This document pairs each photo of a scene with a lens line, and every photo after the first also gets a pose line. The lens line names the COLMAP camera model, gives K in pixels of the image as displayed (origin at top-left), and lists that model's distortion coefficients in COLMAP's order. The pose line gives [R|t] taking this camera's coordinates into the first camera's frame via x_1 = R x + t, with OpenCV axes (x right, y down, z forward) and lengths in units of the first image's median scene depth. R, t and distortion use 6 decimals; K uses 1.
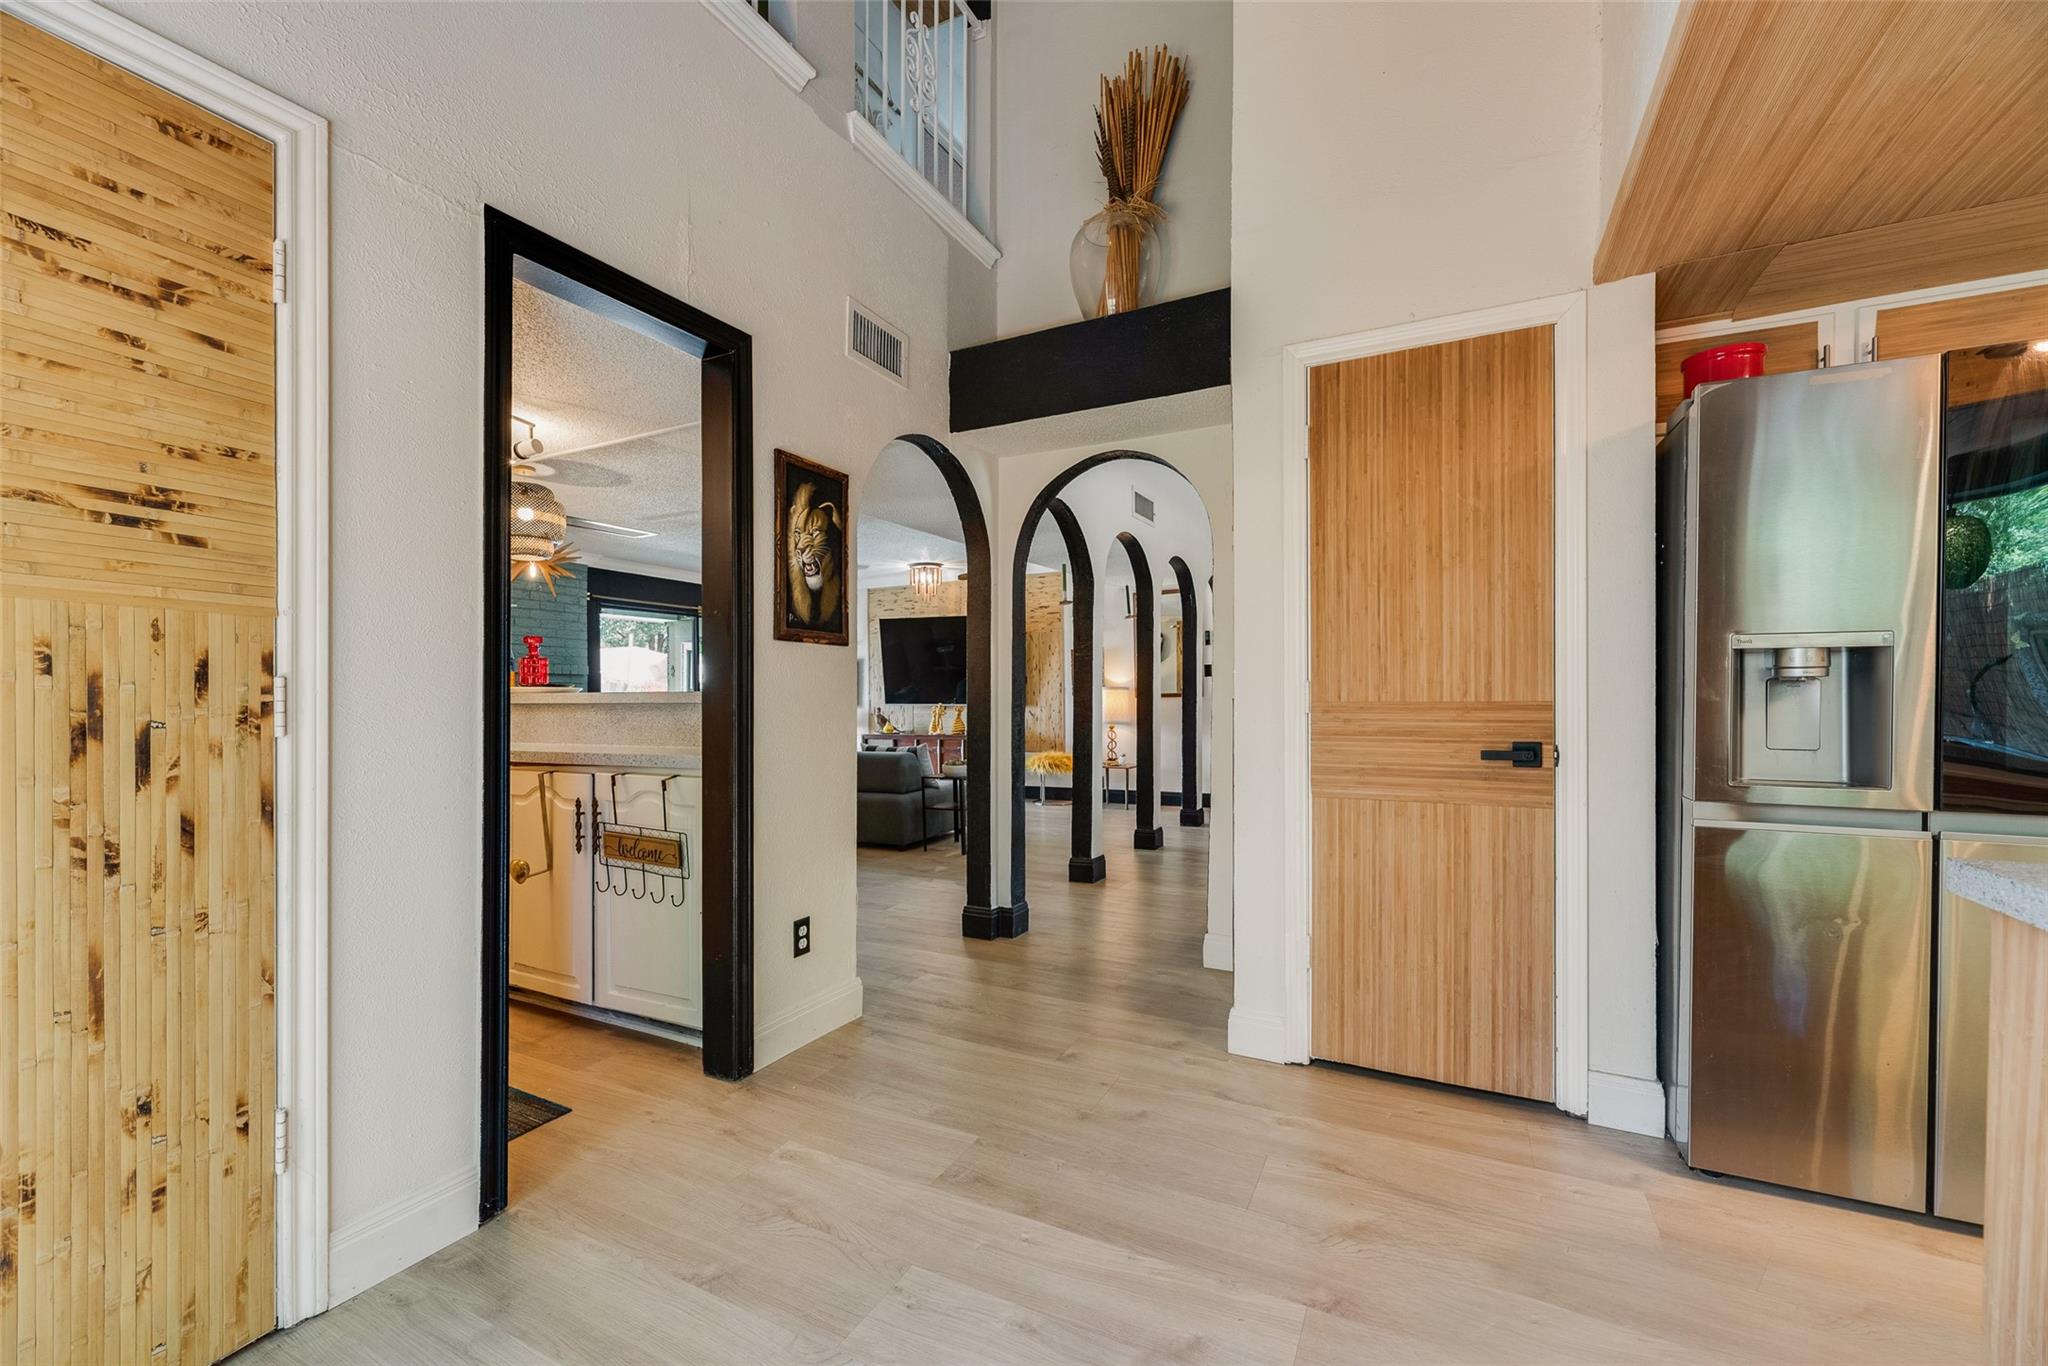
lens RADIAL K [[828.7, 0, 1017.0], [0, 828.7, 694.2], [0, 0, 1]] dist [0.003825, -0.000080]
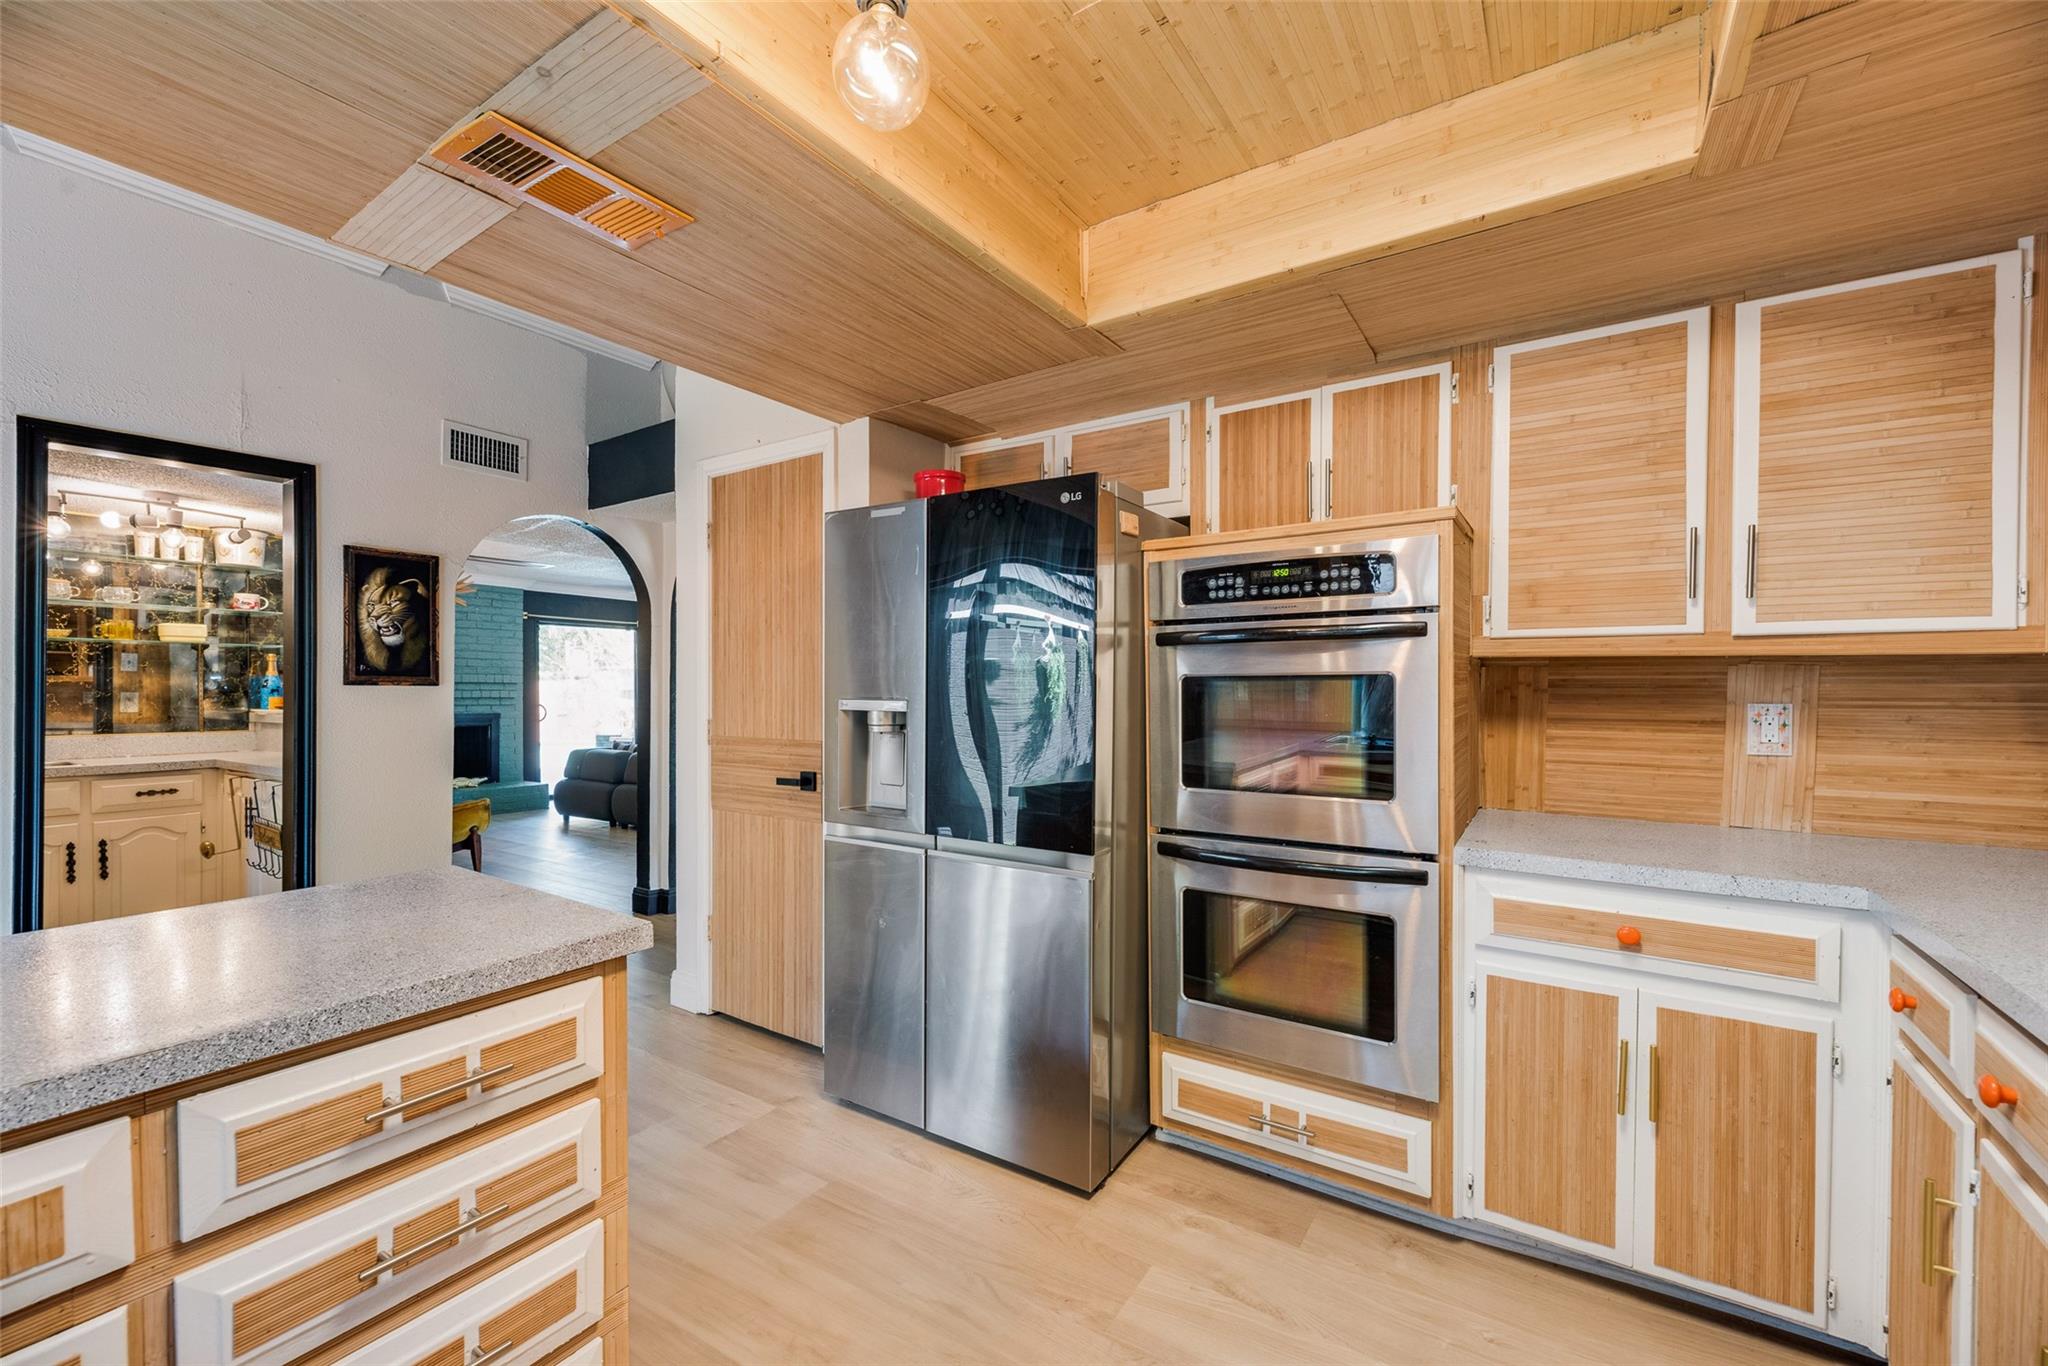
lens RADIAL K [[828.7, 0, 1038.1], [0, 828.7, 687.2], [0, 0, 1]] dist [0.003825, -0.000080]
pose [[0.993205, 0.006280, -0.116210, 0.974815], [-0.006049, 0.999979, 0.002344, -0.069882], [0.116222, -0.001625, 0.993222, -0.220641]]
